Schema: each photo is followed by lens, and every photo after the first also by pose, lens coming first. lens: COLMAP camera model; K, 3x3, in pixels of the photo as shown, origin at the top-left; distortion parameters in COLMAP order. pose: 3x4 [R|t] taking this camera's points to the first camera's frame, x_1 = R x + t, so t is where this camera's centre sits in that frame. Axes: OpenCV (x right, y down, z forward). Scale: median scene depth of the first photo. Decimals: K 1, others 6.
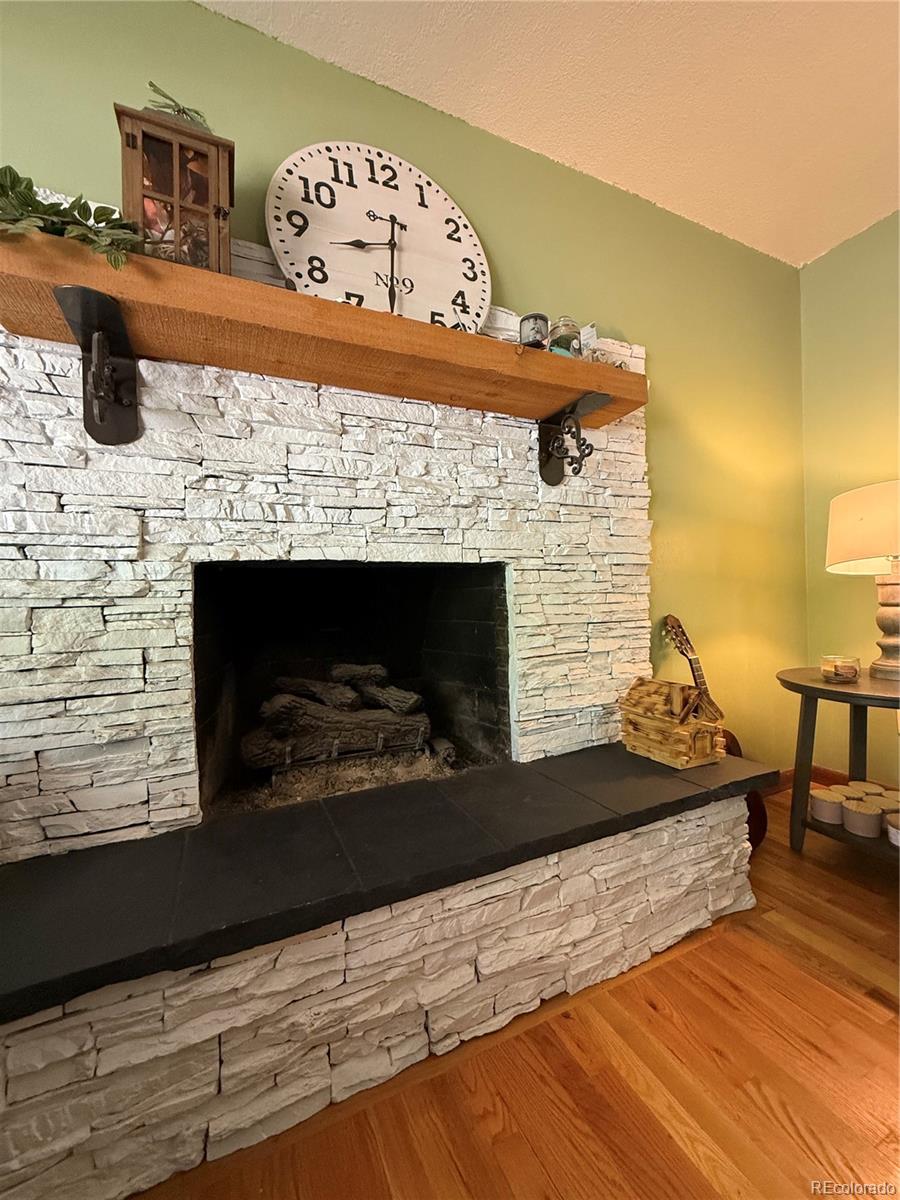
lens RADIAL K [[477.2, 0, 450.0], [0, 477.2, 600.0], [0, 0, 1]] dist [-0.000988, 0.000309]
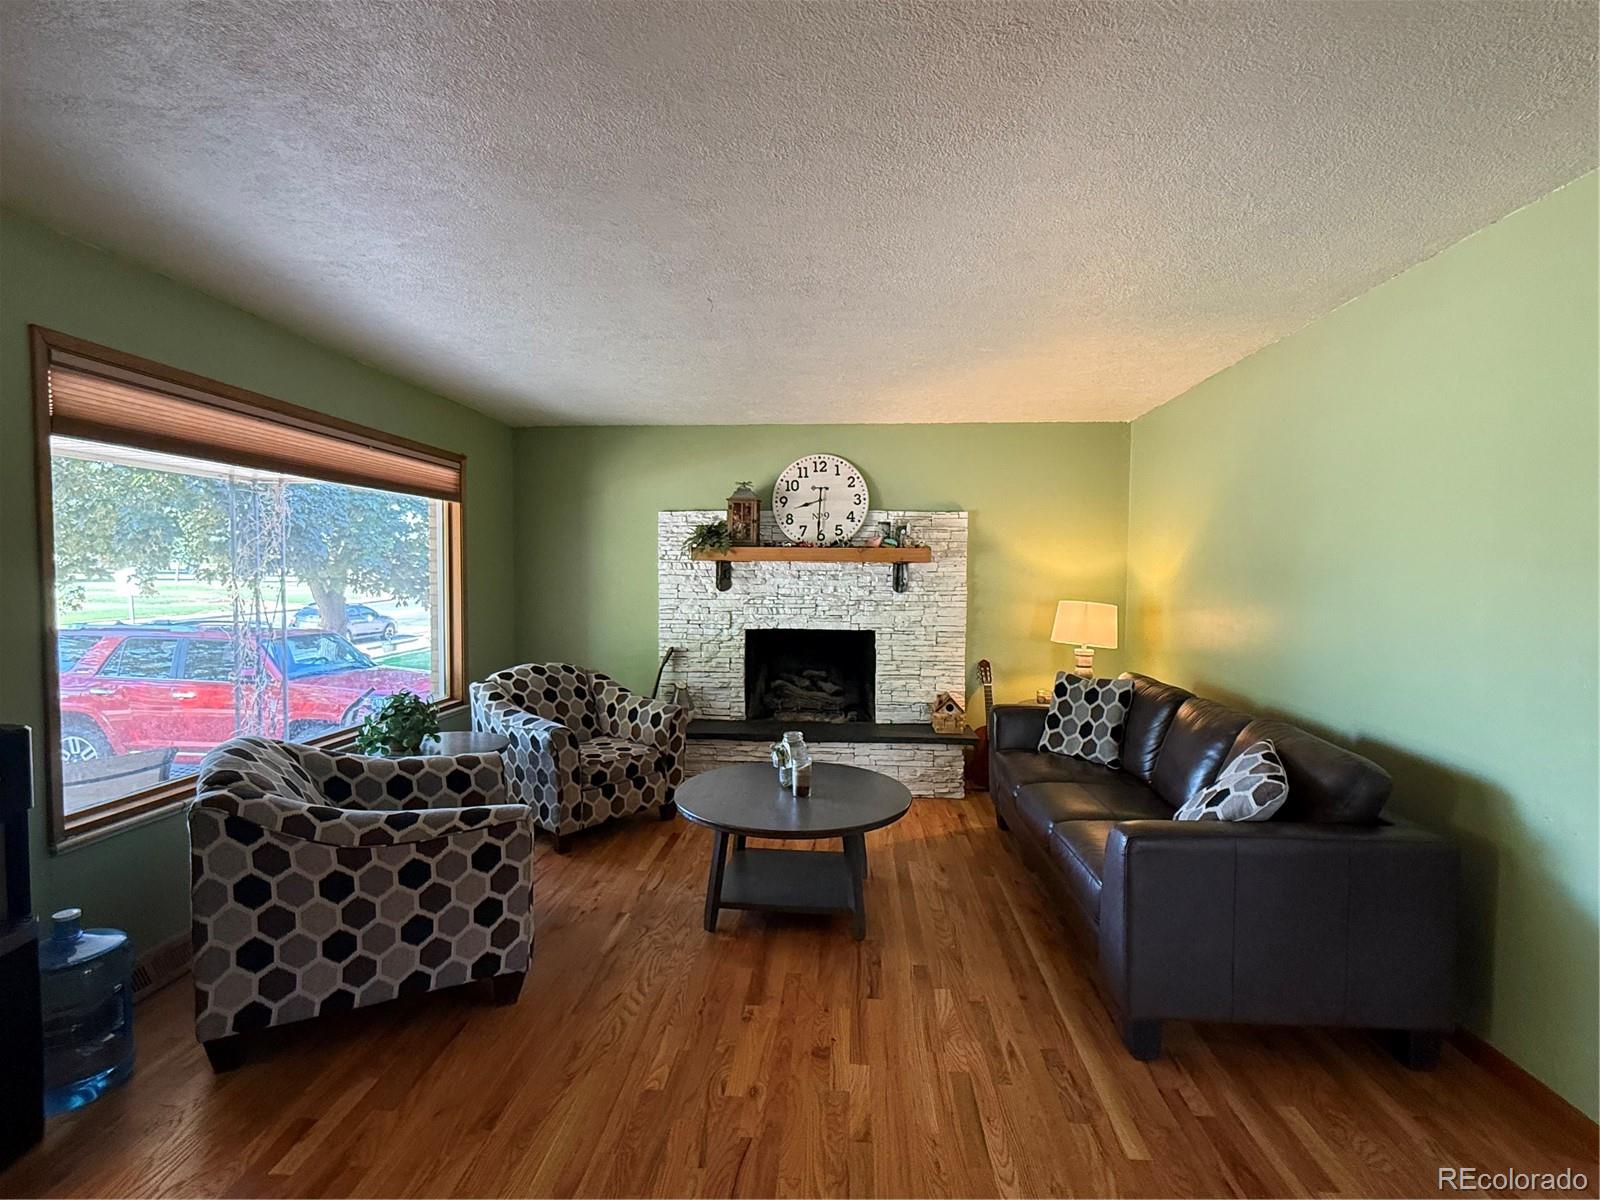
lens RADIAL K [[755.4, 0, 800.0], [0, 755.4, 600.0], [0, 0, 1]] dist [0.000845, 0.000231]
pose [[0.876840, 0.053559, -0.477789, 1.595599], [-0.031614, 0.998048, 0.053861, -0.425199], [0.479741, -0.032123, 0.876822, -2.355197]]
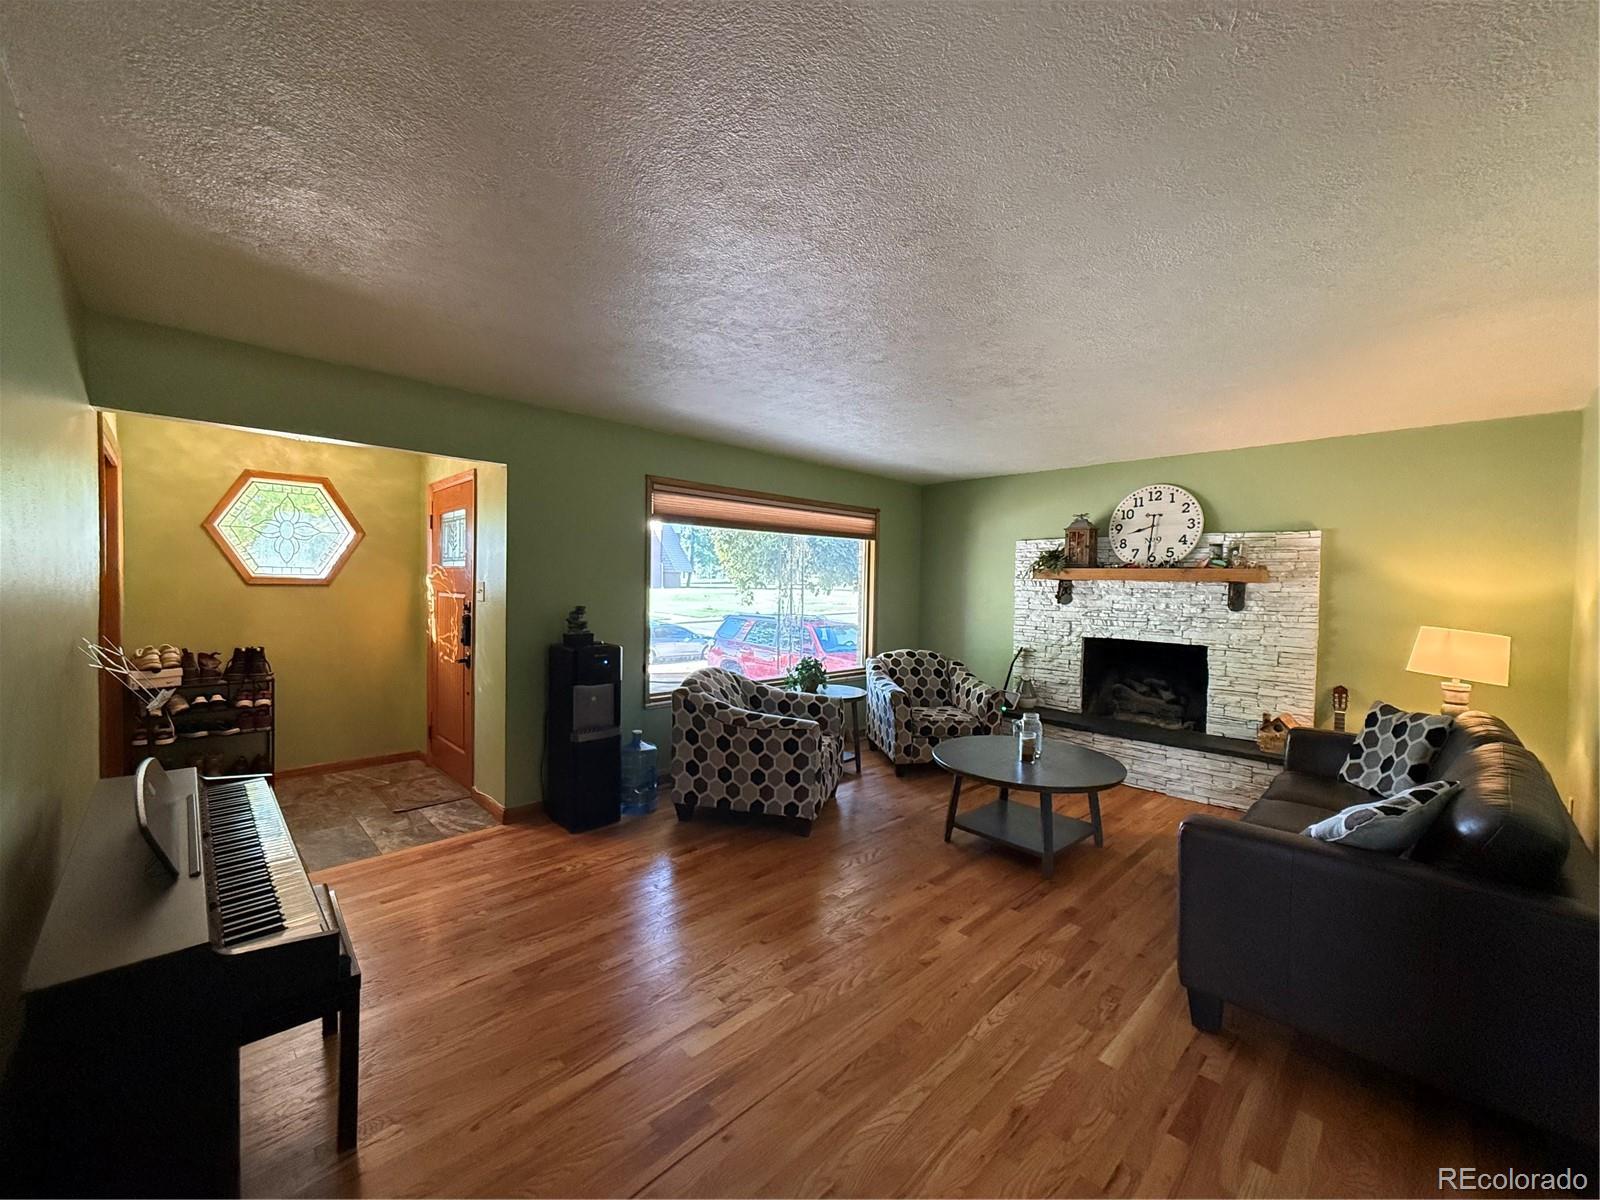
lens RADIAL K [[636.2, 0, 800.0], [0, 636.2, 600.0], [0, 0, 1]] dist [-0.000988, 0.000309]
pose [[0.330981, 0.063989, -0.941465, 2.562567], [-0.026978, 0.997932, 0.058343, -0.463495], [0.943252, 0.006089, 0.332022, -2.029123]]
